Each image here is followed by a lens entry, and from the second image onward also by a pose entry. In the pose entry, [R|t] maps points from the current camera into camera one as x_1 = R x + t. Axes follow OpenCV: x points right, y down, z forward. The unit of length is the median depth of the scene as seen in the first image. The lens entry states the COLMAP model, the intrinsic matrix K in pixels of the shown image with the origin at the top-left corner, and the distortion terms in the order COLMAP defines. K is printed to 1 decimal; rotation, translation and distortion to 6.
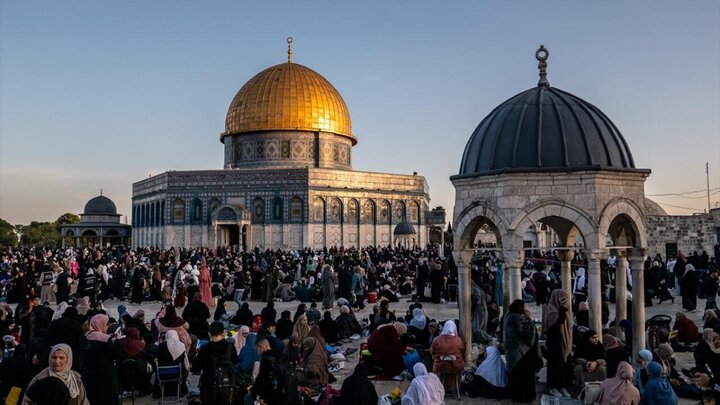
lens RADIAL K [[590.0, 0, 360.0], [0, 590.0, 202.5], [0, 0, 1]] dist [-0.005251, -0.002172]
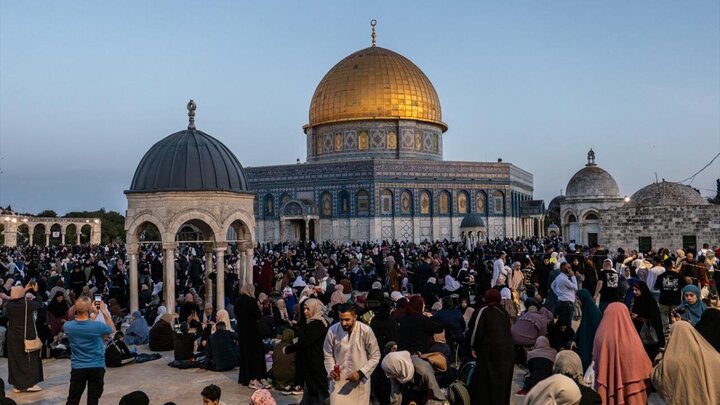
lens RADIAL K [[664.9, 0, 360.0], [0, 664.9, 202.5], [0, 0, 1]] dist [0.036304, 0.000838]
pose [[0.970001, -0.020583, -0.242229, 0.150721], [0.024946, 0.999577, 0.014962, -0.005161], [0.241819, -0.020556, 0.970104, -0.062454]]
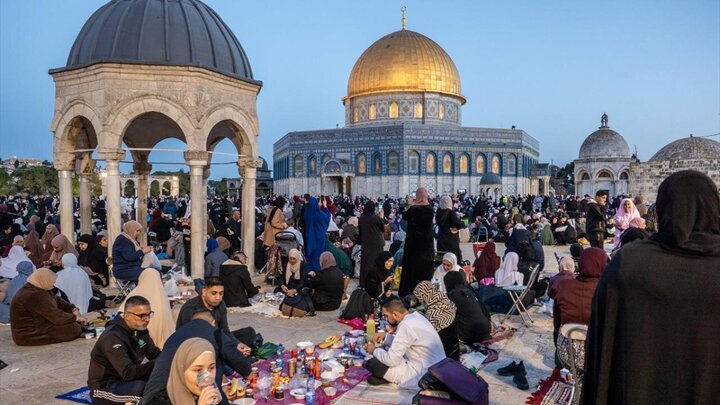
lens RADIAL K [[518.8, 0, 360.0], [0, 518.8, 202.5], [0, 0, 1]] dist [-0.005378, 0.000547]
pose [[0.956370, 0.009043, -0.292019, 0.117385], [0.013739, 0.997023, 0.075869, 0.011779], [0.291835, -0.076571, 0.953399, 0.041285]]
